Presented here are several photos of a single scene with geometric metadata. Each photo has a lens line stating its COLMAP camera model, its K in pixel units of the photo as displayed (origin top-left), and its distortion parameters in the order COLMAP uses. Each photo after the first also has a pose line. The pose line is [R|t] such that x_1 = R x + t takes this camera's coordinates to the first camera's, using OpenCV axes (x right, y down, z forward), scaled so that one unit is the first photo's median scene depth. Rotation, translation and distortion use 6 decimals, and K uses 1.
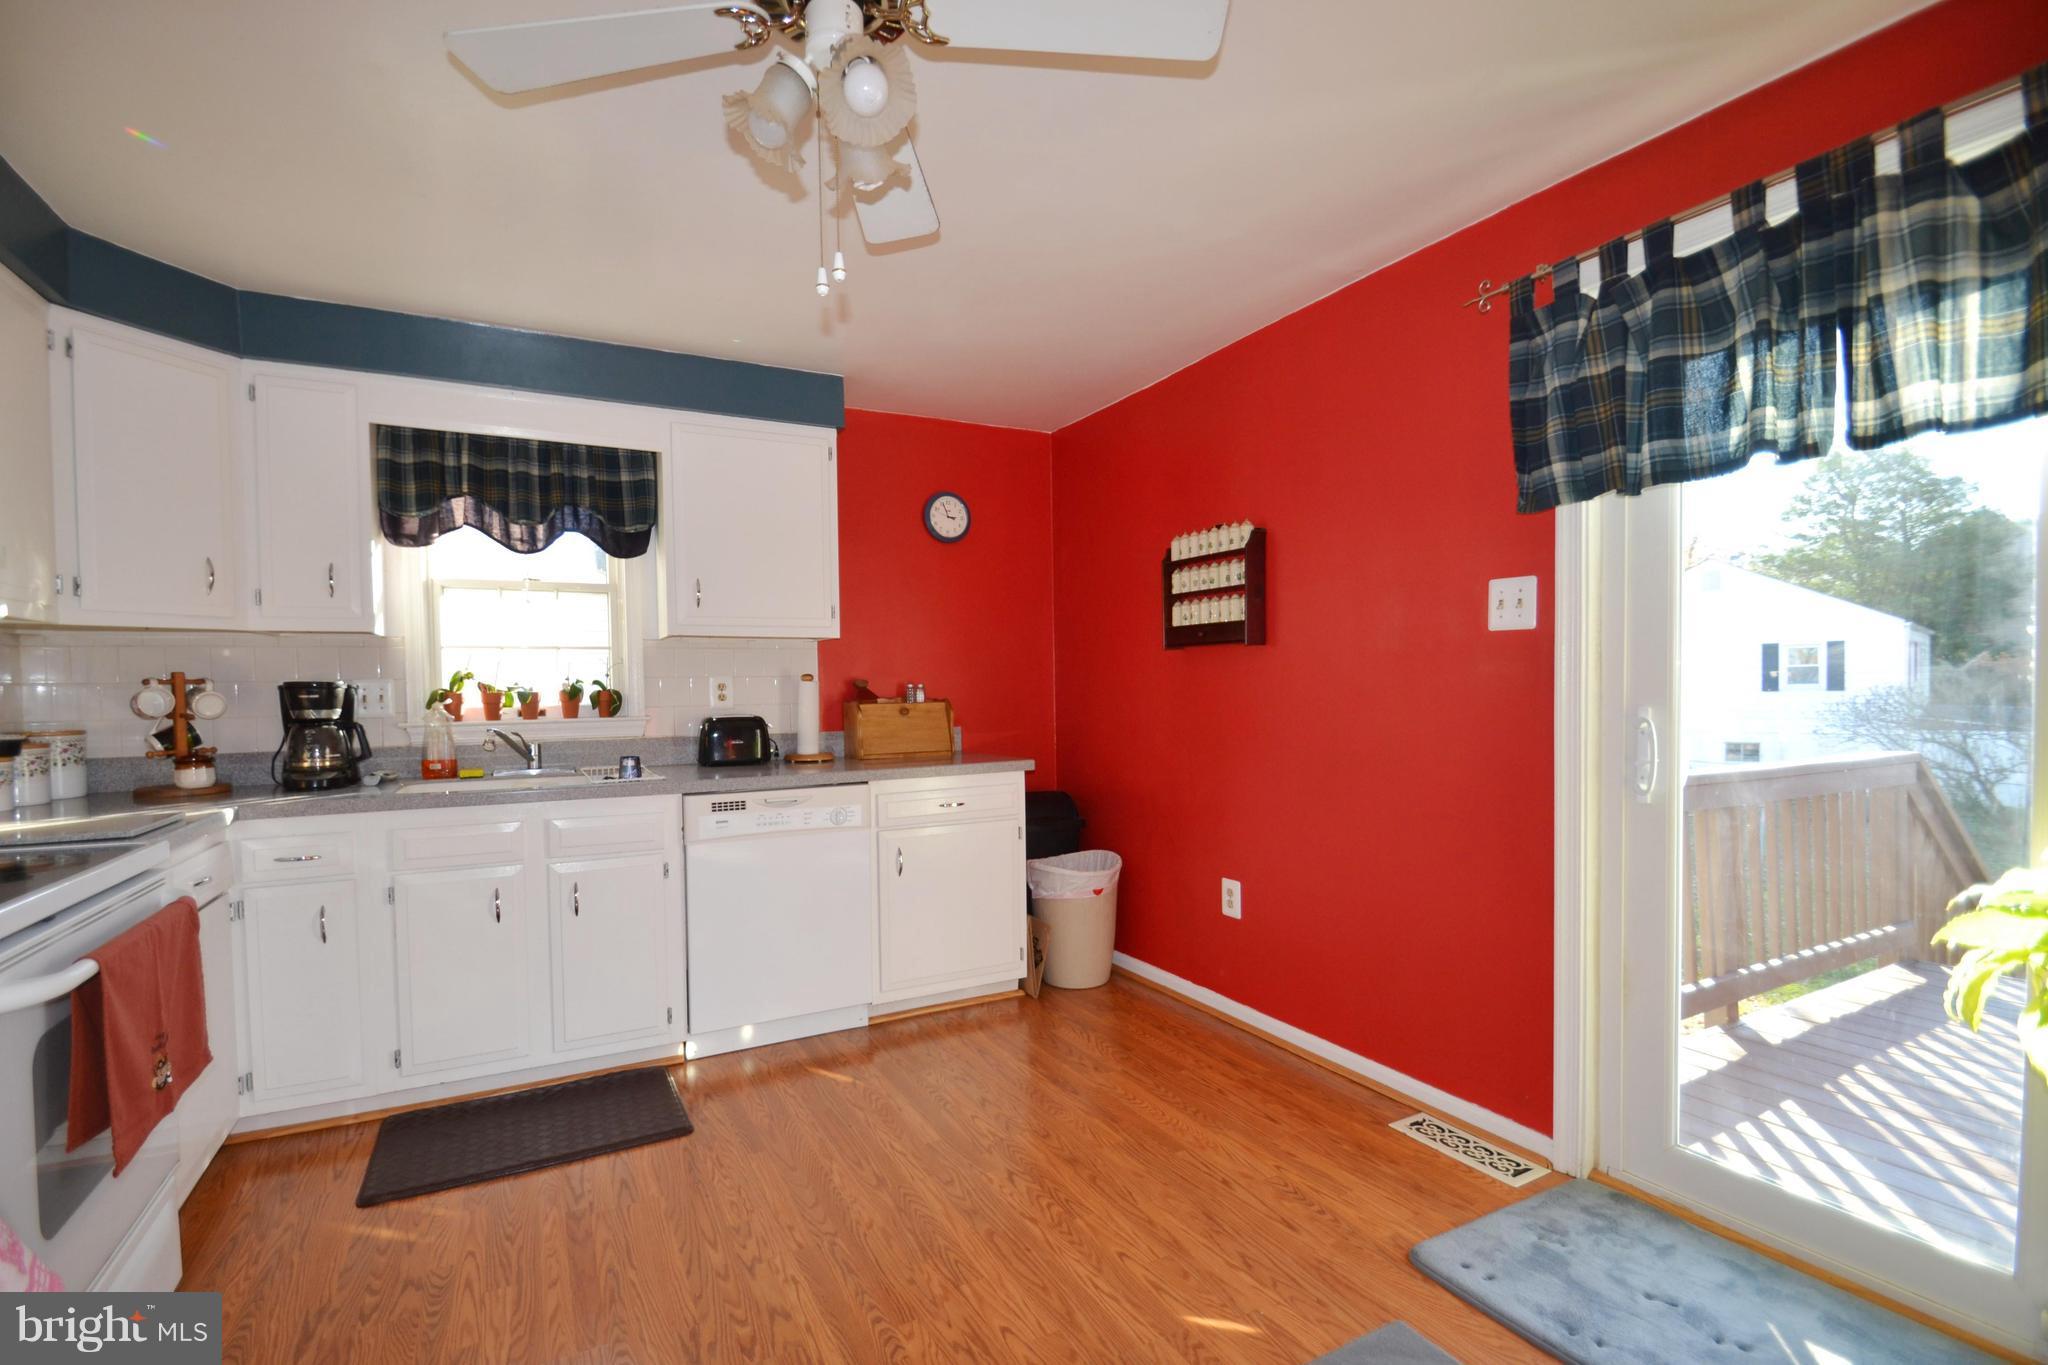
lens RADIAL K [[907.6, 0, 986.7], [0, 907.6, 709.4], [0, 0, 1]] dist [0.013895, -0.019172]
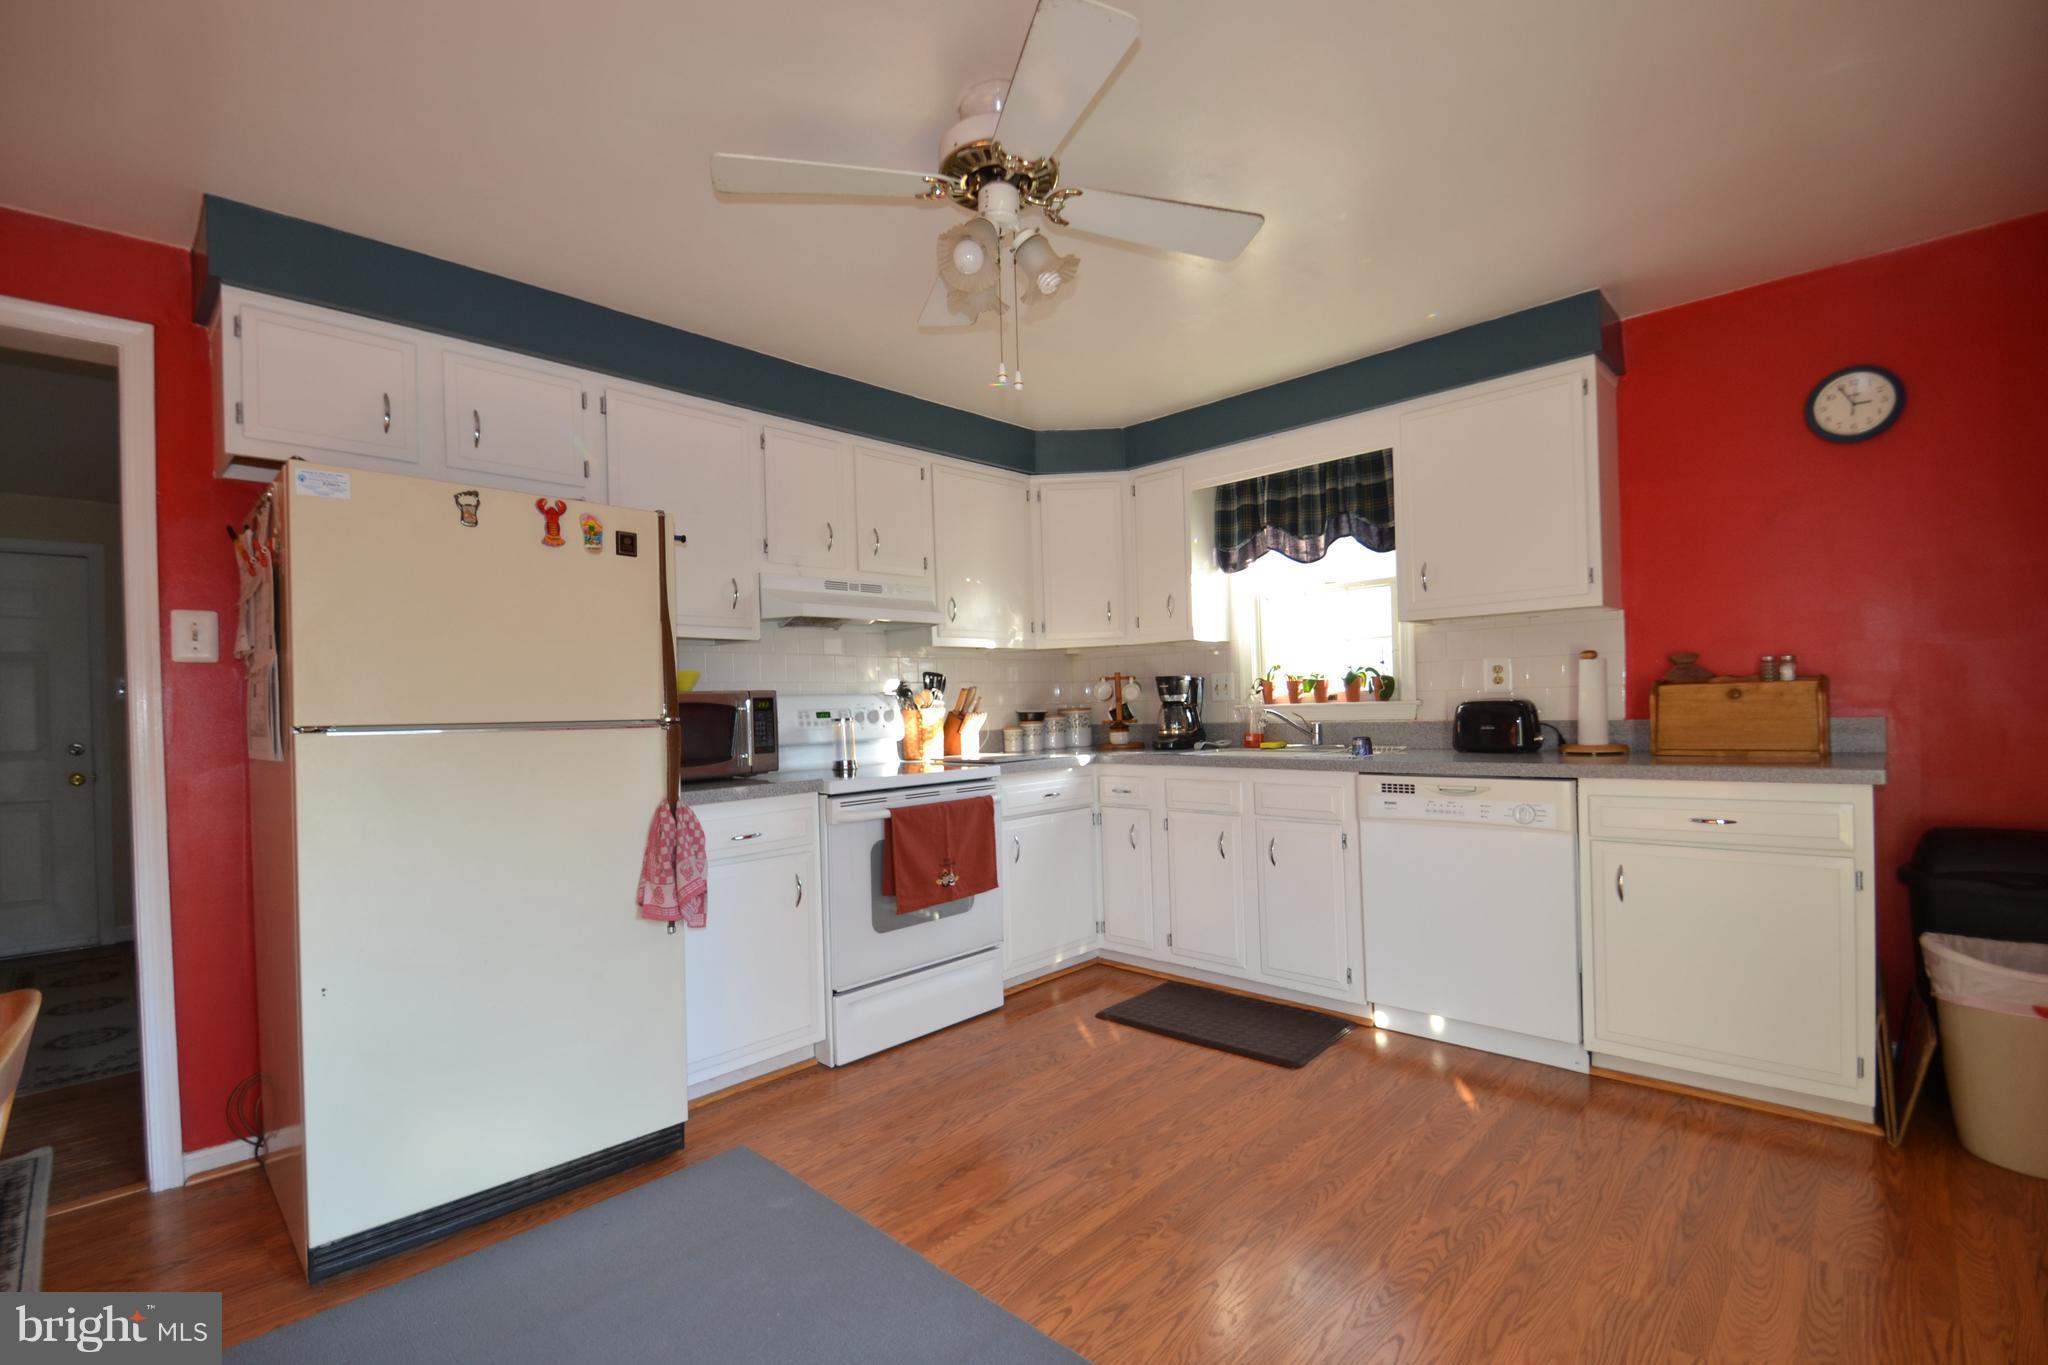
lens RADIAL K [[907.6, 0, 986.7], [0, 907.6, 709.4], [0, 0, 1]] dist [0.013895, -0.019172]
pose [[0.308859, 0.007586, -0.951078, 0.506789], [0.002454, 0.999959, 0.008773, 0.008376], [0.951105, -0.005044, 0.308828, 0.239474]]
